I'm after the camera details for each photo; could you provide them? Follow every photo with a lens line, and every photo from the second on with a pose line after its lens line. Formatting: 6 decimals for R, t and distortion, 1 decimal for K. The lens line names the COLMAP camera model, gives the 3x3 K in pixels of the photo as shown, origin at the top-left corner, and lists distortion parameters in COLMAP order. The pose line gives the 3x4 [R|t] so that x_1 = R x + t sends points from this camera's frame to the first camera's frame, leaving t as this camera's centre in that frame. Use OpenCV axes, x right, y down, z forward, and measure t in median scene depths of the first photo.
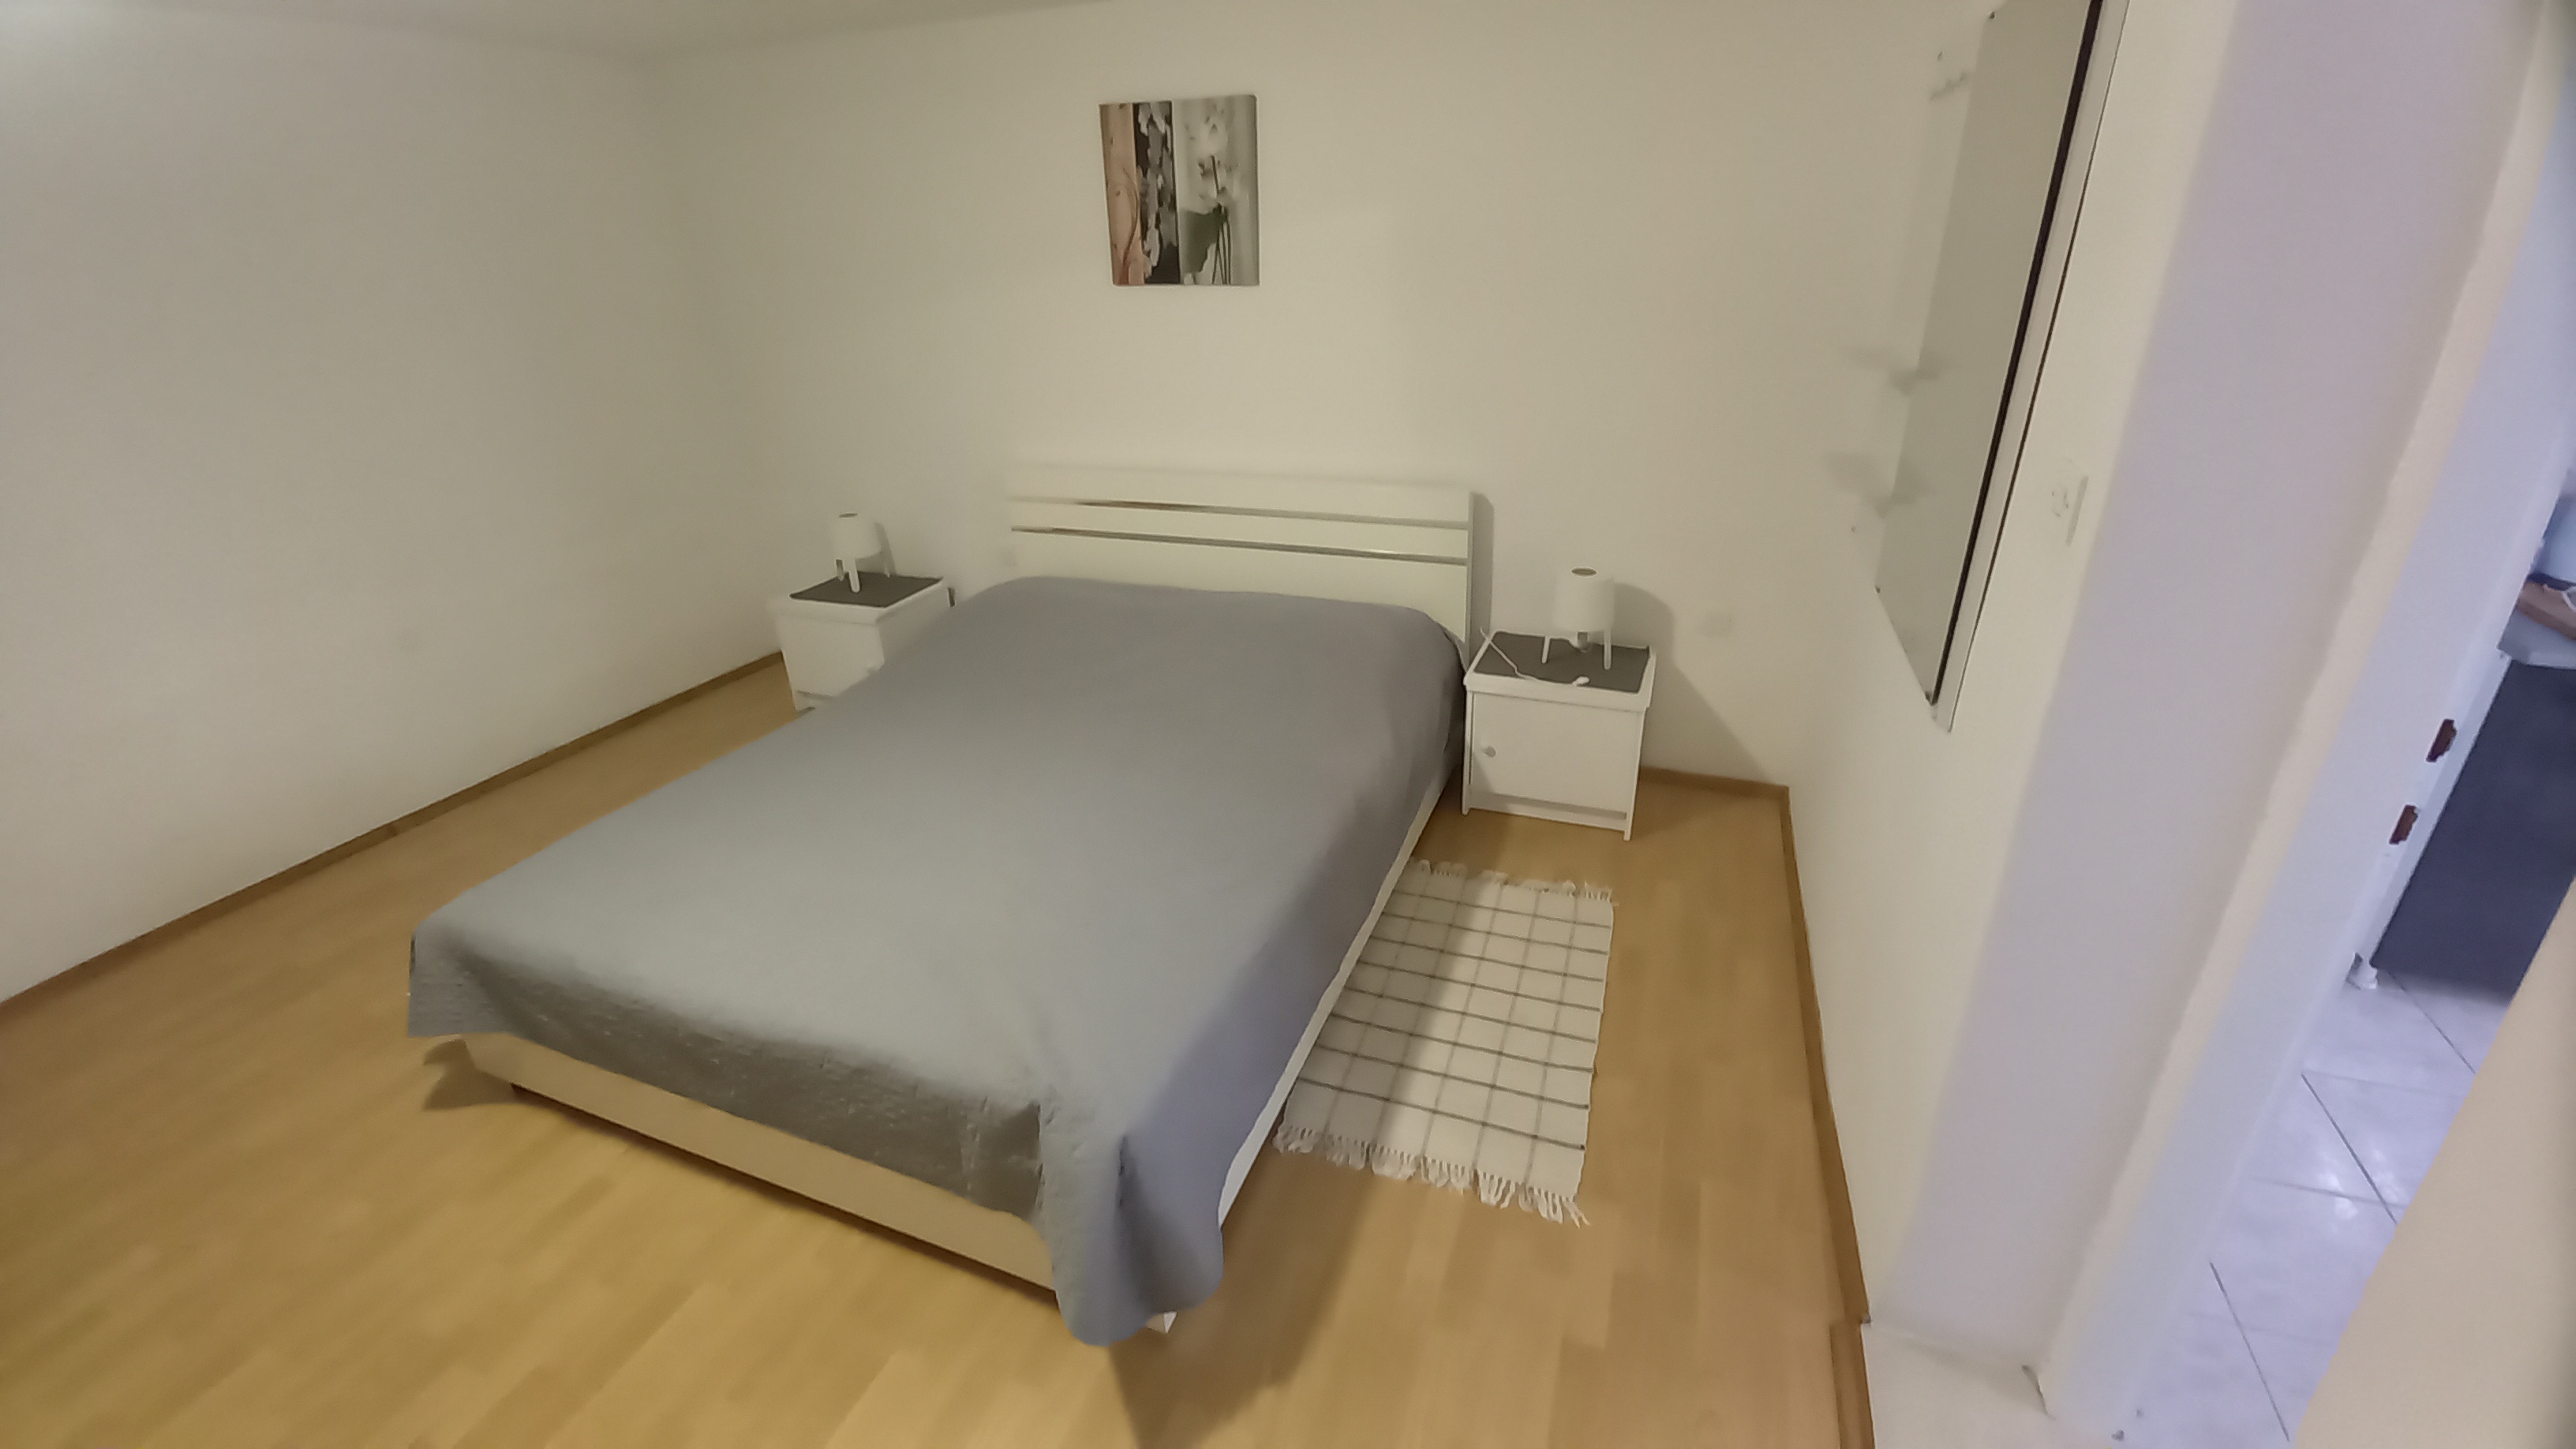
lens RADIAL K [[999.7, 0, 1275.8], [0, 999.7, 685.3], [0, 0, 1]] dist [-0.000298, -0.000013]
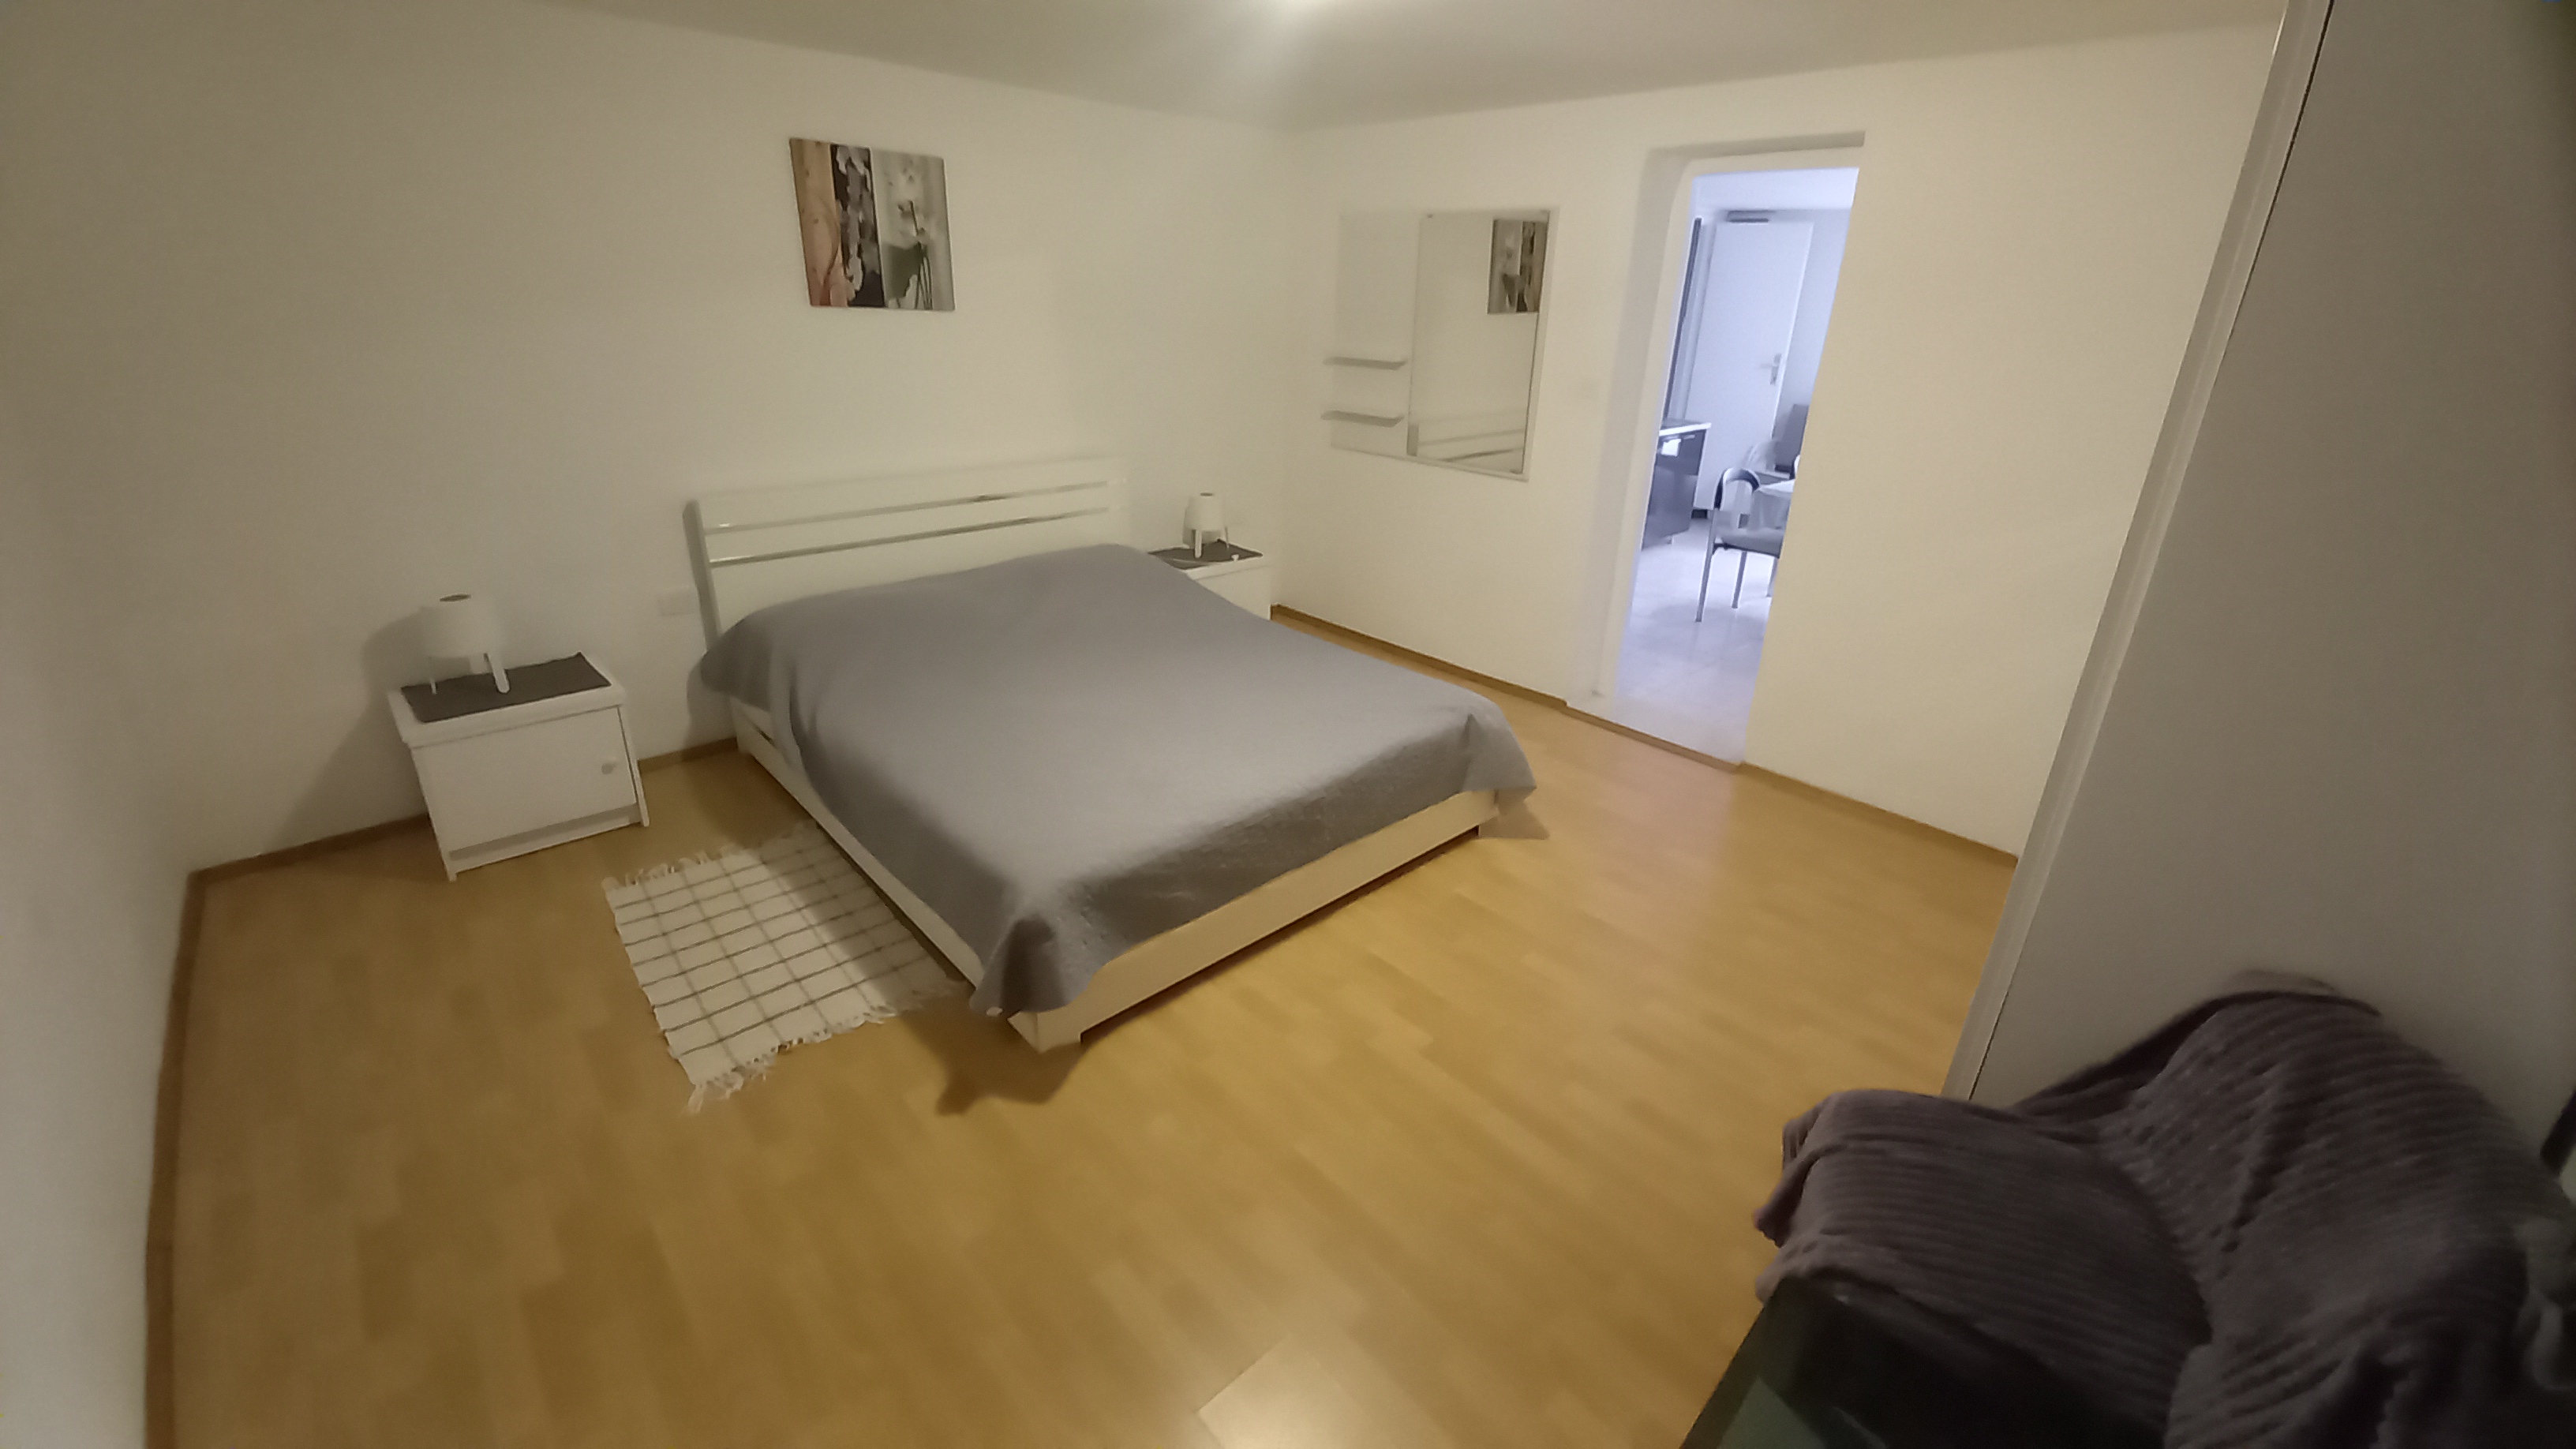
lens RADIAL K [[1026.0, 0, 1317.0], [0, 1026.0, 673.4], [0, 0, 1]] dist [0.018510, -0.000174]
pose [[0.419797, -0.275664, 0.864743, -1.047096], [0.326334, 0.934889, 0.139604, -0.021063], [-0.846922, 0.223590, 0.482422, 0.125540]]
